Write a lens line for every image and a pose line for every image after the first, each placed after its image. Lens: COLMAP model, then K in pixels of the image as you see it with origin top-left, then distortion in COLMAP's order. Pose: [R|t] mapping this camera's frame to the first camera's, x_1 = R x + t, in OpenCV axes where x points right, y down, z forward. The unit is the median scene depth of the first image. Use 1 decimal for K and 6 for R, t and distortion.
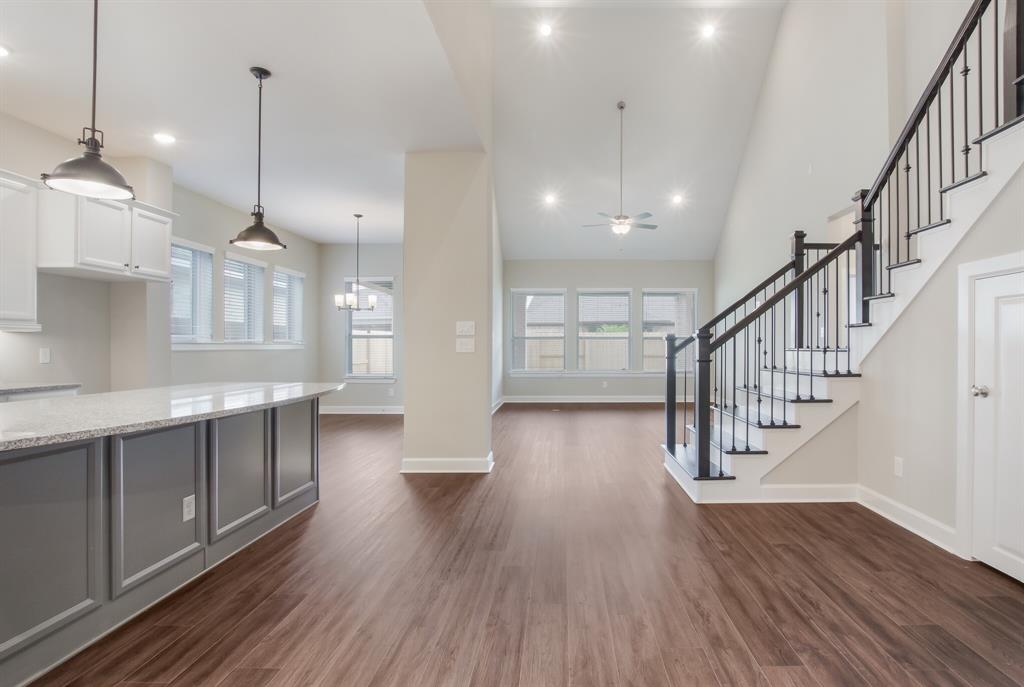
lens RADIAL K [[466.6, 0, 494.8], [0, 466.6, 347.8], [0, 0, 1]] dist [-0.022014, 0.002924]
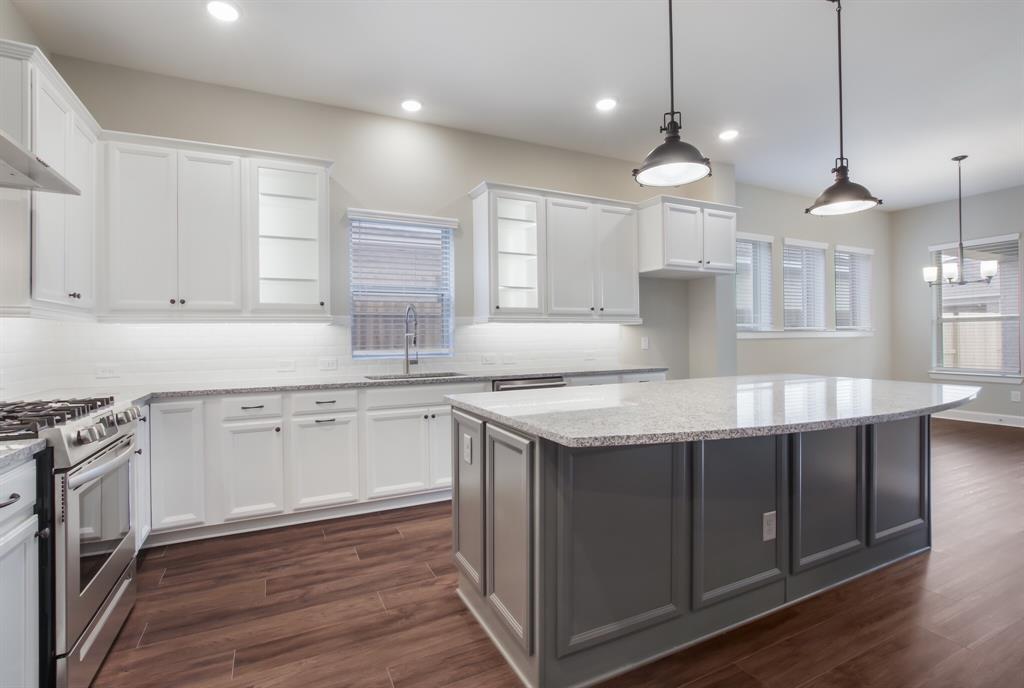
lens RADIAL K [[466.6, 0, 511.3], [0, 466.6, 336.7], [0, 0, 1]] dist [-0.022014, 0.002924]
pose [[0.489180, -0.006913, -0.872155, -0.138293], [0.008619, 0.999958, -0.003092, -0.000687], [0.872140, -0.006005, 0.489219, 0.158234]]
